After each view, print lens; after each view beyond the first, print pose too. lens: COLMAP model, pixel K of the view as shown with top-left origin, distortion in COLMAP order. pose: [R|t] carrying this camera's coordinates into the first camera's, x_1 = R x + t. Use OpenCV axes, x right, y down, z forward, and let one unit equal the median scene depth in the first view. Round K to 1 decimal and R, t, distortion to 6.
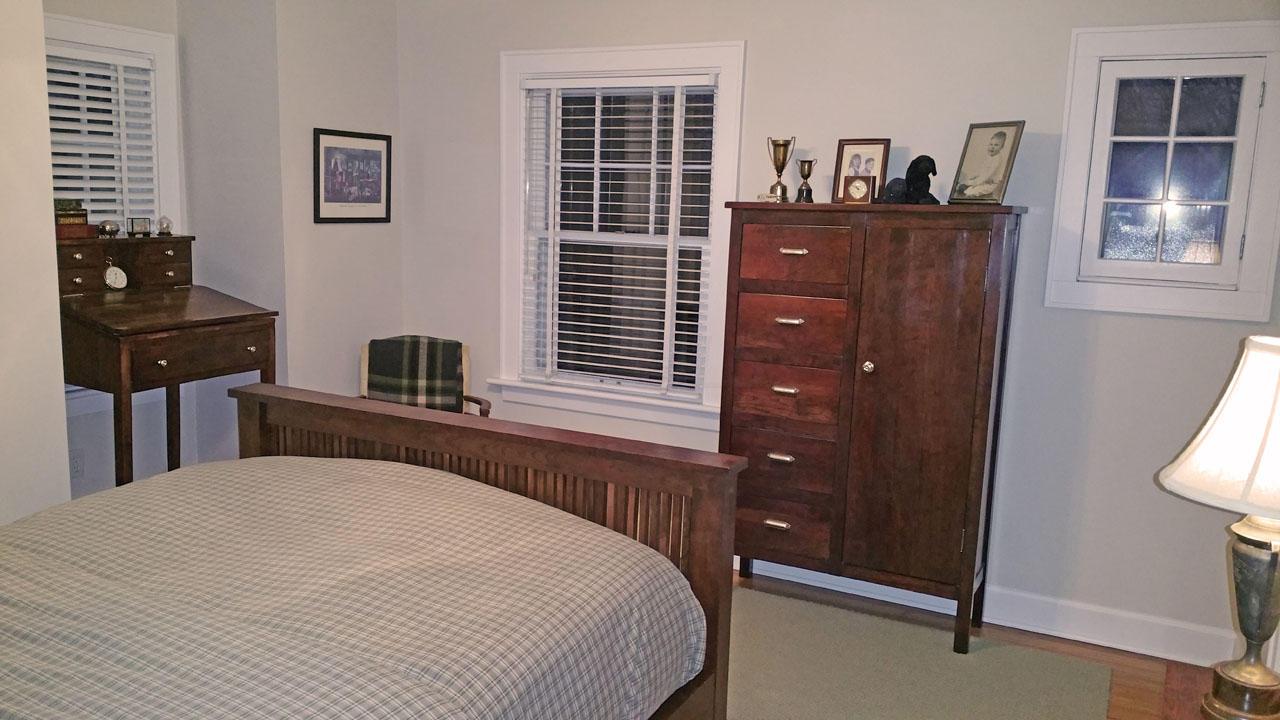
lens RADIAL K [[1021.4, 0, 632.6], [0, 1021.4, 359.4], [0, 0, 1]] dist [0.036326, -0.073139]
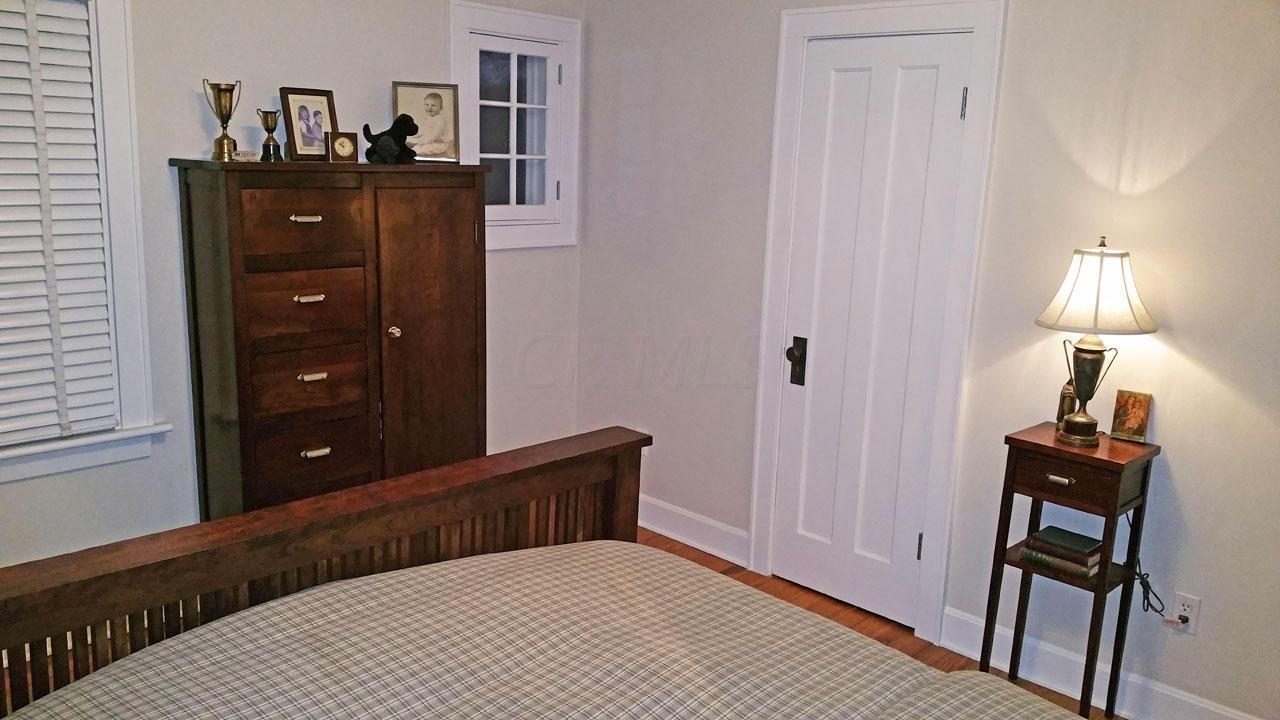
lens RADIAL K [[1021.4, 0, 639.6], [0, 1021.4, 361.4], [0, 0, 1]] dist [0.036326, -0.073139]
pose [[0.274966, -0.212322, 0.937717, -0.509192], [0.117601, 0.975415, 0.186374, -0.097288], [-0.954235, 0.059030, 0.293175, 0.396130]]
